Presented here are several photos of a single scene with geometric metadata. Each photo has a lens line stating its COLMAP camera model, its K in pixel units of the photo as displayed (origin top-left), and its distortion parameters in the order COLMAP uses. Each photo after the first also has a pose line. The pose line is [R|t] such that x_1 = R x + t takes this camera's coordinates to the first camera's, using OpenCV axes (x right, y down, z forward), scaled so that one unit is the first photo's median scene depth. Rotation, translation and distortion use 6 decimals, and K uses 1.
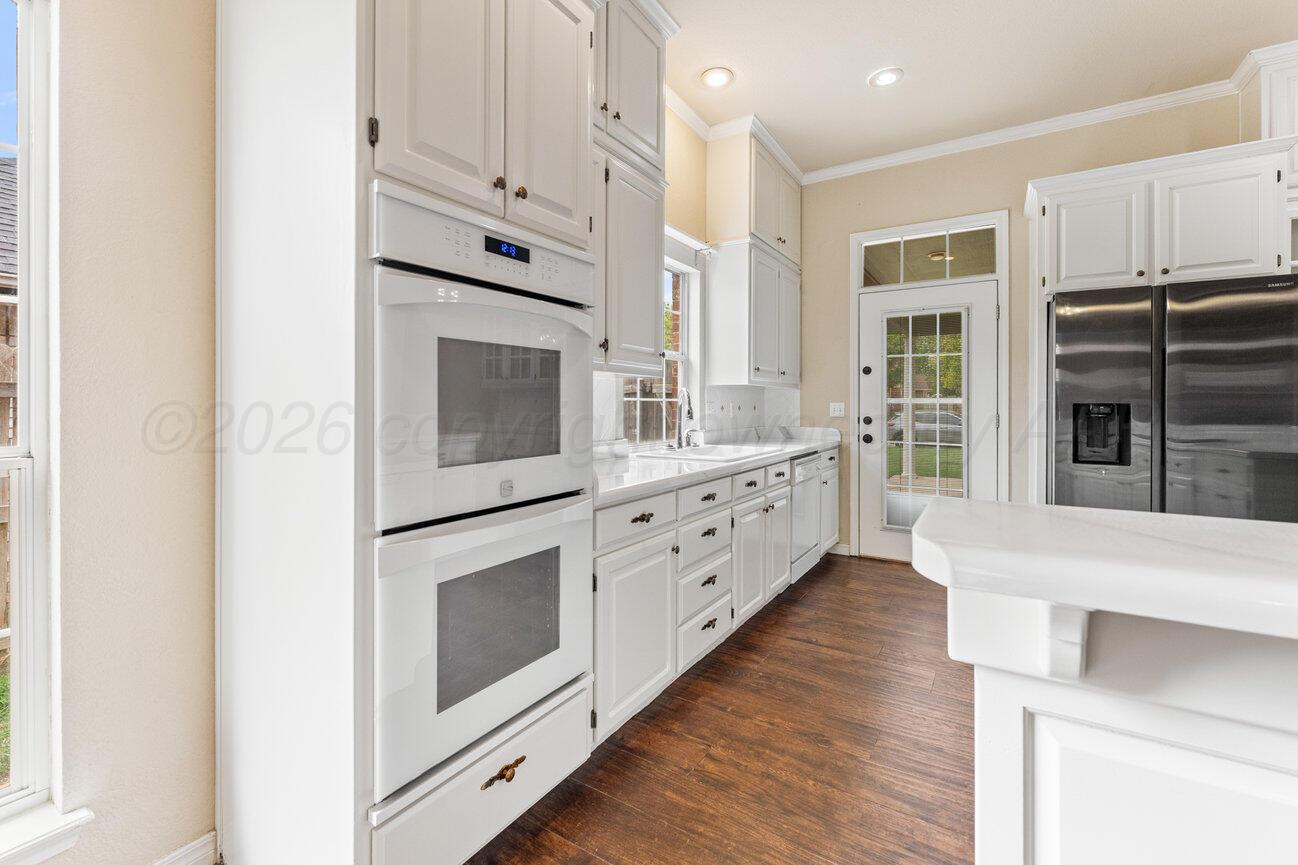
lens RADIAL K [[551.4, 0, 644.7], [0, 551.4, 400.0], [0, 0, 1]] dist [-0.001728, -0.000033]
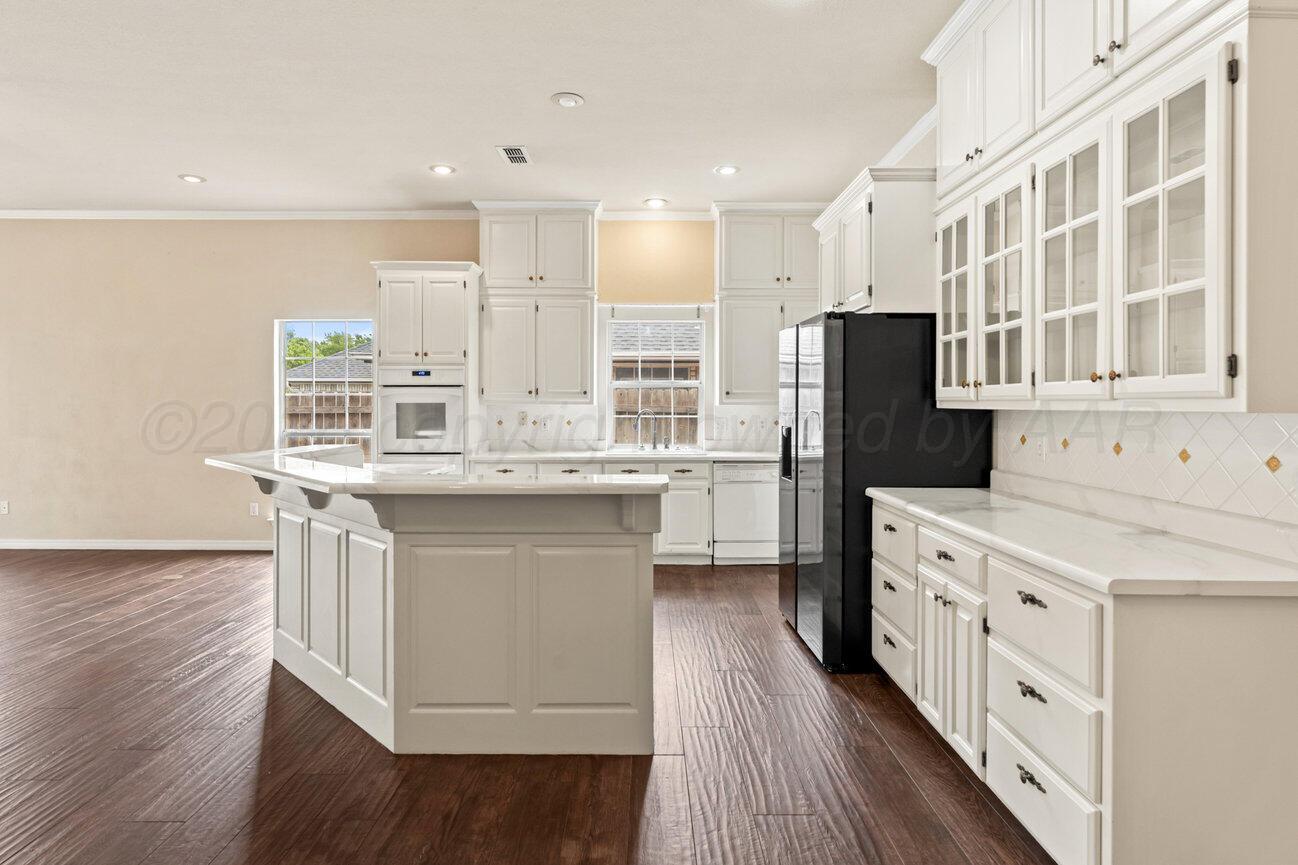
lens RADIAL K [[687.0, 0, 652.4], [0, 687.0, 407.9], [0, 0, 1]] dist [-0.025547, -0.000287]
pose [[0.552227, 0.004515, -0.833682, 2.489997], [0.006349, 0.999934, 0.009621, -0.065596], [0.833670, -0.010606, 0.552161, -0.055936]]
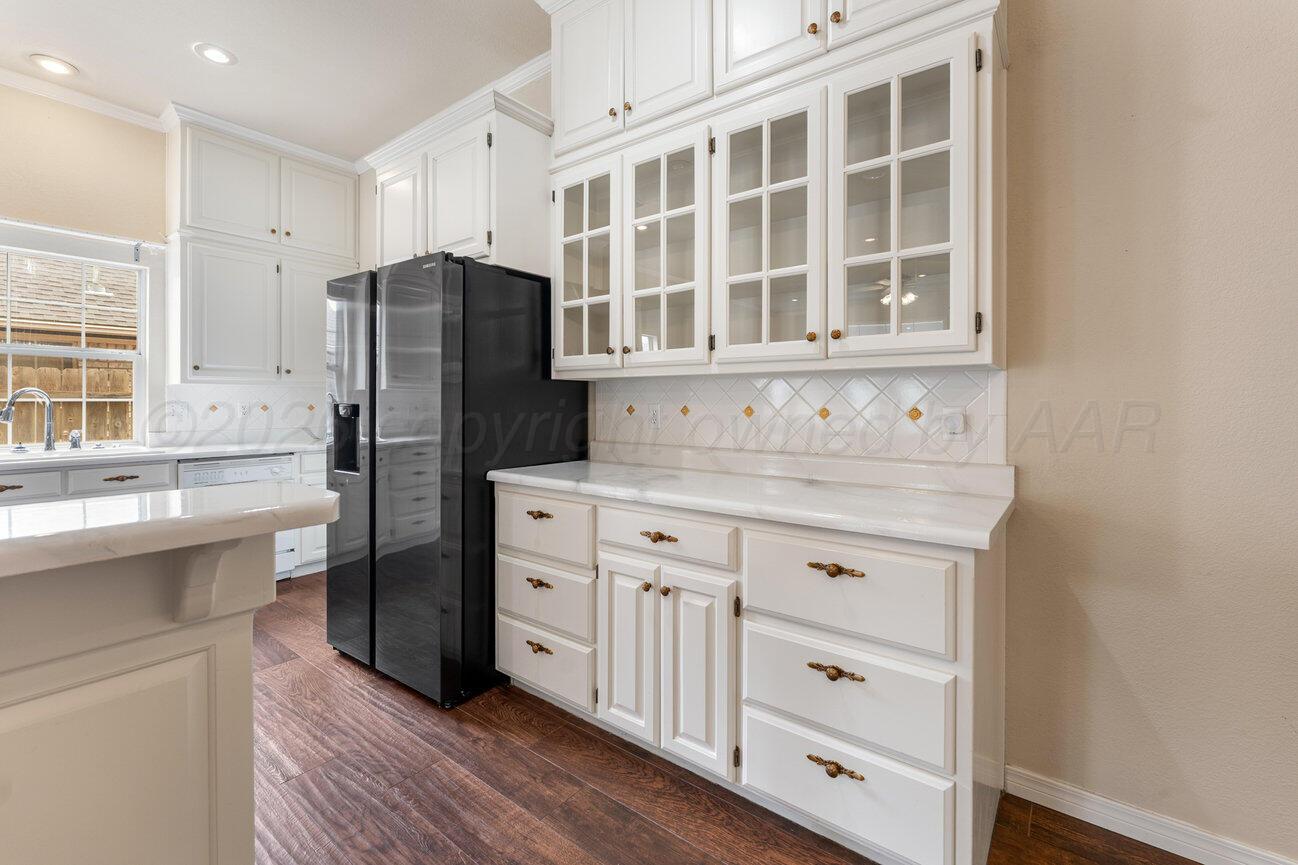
lens RADIAL K [[546.4, 0, 648.9], [0, 546.4, 405.3], [0, 0, 1]] dist [-0.006344, -0.000158]
pose [[0.997010, 0.000095, -0.077276, 1.836463], [0.001077, 0.999885, 0.015129, -0.006454], [0.077268, -0.015167, 0.996895, 0.196249]]
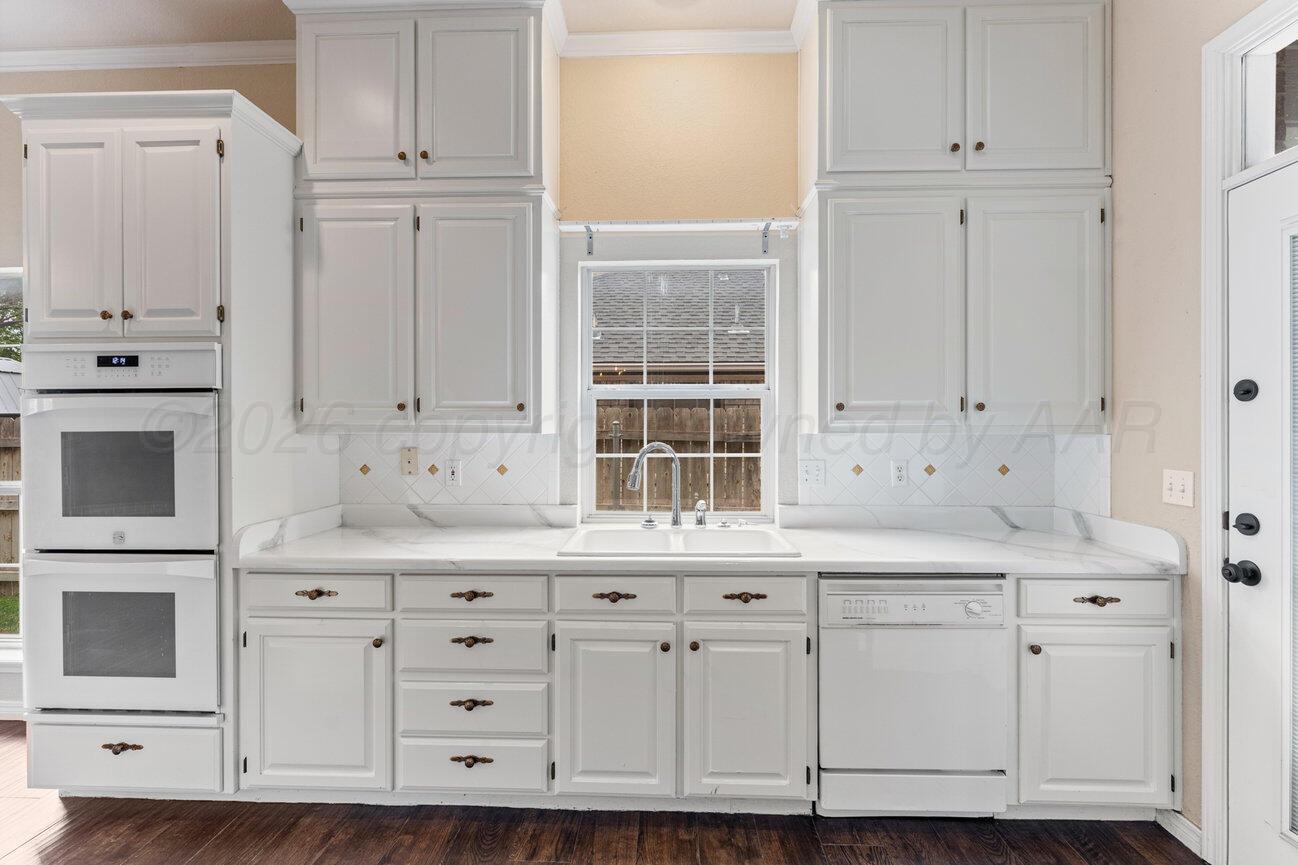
lens RADIAL K [[573.6, 0, 651.8], [0, 573.6, 423.0], [0, 0, 1]] dist [-0.000028, -0.000168]
pose [[0.512840, -0.006753, -0.858458, 1.058525], [0.009538, 0.999952, -0.002169, -0.068319], [0.858431, -0.007076, 0.512880, 0.910543]]
